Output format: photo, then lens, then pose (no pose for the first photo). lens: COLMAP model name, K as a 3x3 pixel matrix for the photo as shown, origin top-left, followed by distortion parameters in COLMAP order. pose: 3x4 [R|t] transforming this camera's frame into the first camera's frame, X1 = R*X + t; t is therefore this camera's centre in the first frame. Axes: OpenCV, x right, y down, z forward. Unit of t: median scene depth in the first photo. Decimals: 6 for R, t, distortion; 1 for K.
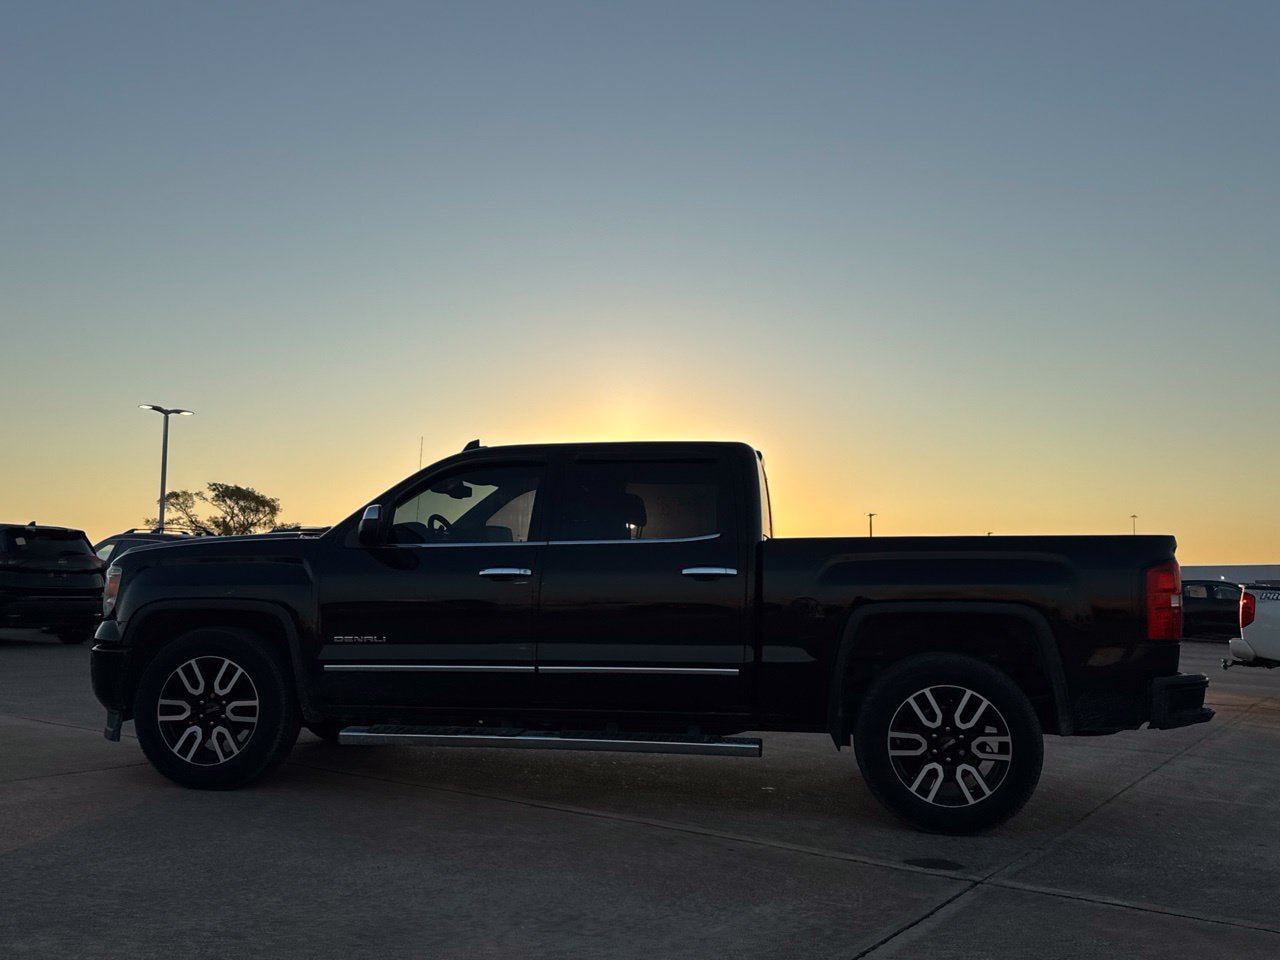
lens RADIAL K [[1265.8, 0, 641.6], [0, 1265.8, 462.5], [0, 0, 1]] dist [0.054229, 0.000000]
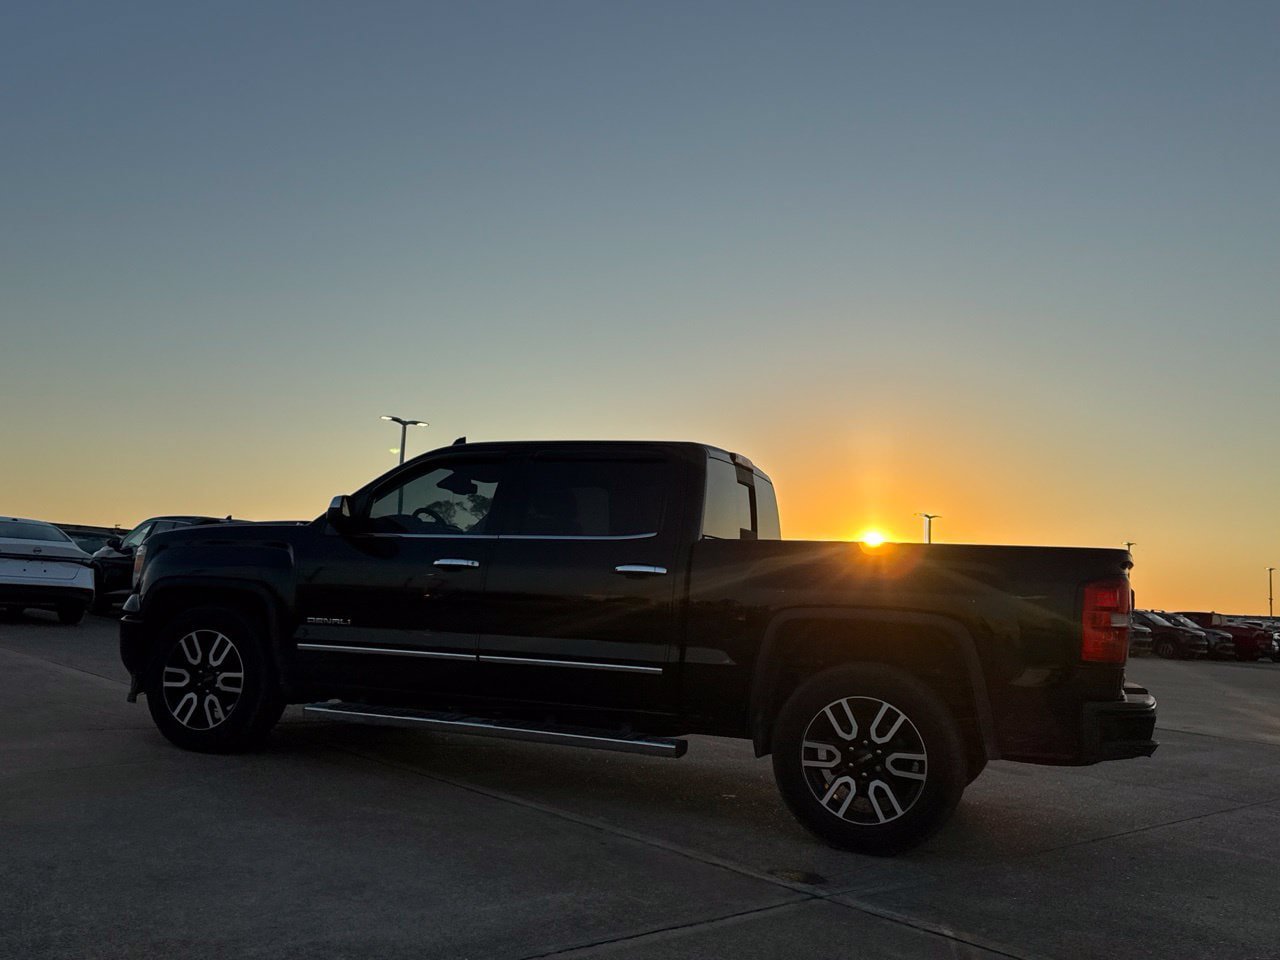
lens RADIAL K [[1265.8, 0, 624.7], [0, 1265.8, 457.4], [0, 0, 1]] dist [0.054229, 0.000000]
pose [[0.972132, 0.019893, -0.233589, 0.269039], [-0.024444, 0.999563, -0.016601, 0.013996], [0.233156, 0.021848, 0.972194, 0.019628]]
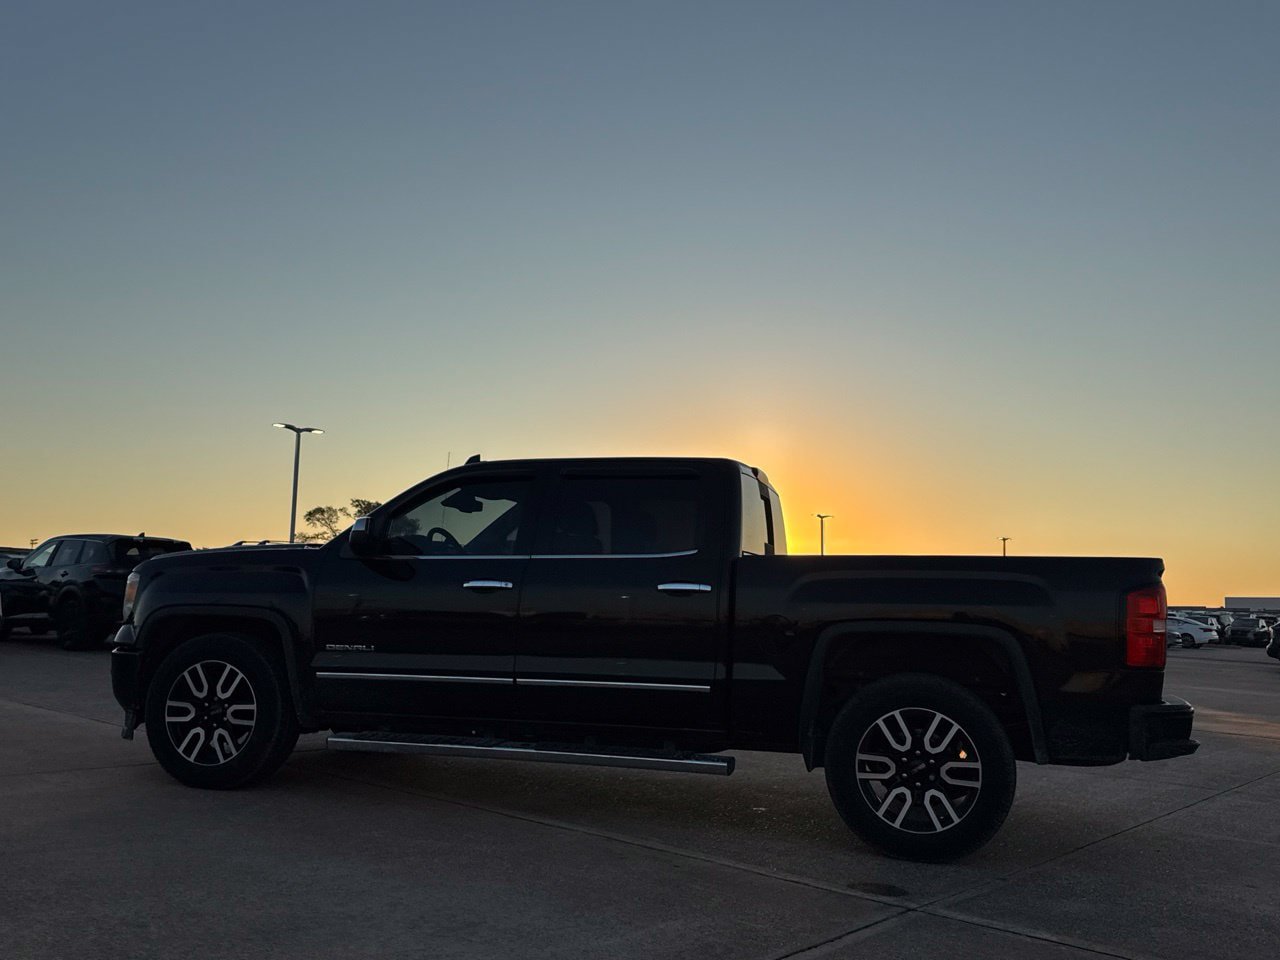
lens RADIAL K [[1265.8, 0, 648.3], [0, 1265.8, 458.8], [0, 0, 1]] dist [0.054229, 0.000000]
pose [[0.993595, 0.006525, -0.112815, 0.135778], [-0.008676, 0.999790, -0.018580, 0.002965], [0.112670, 0.019440, 0.993442, -0.000543]]
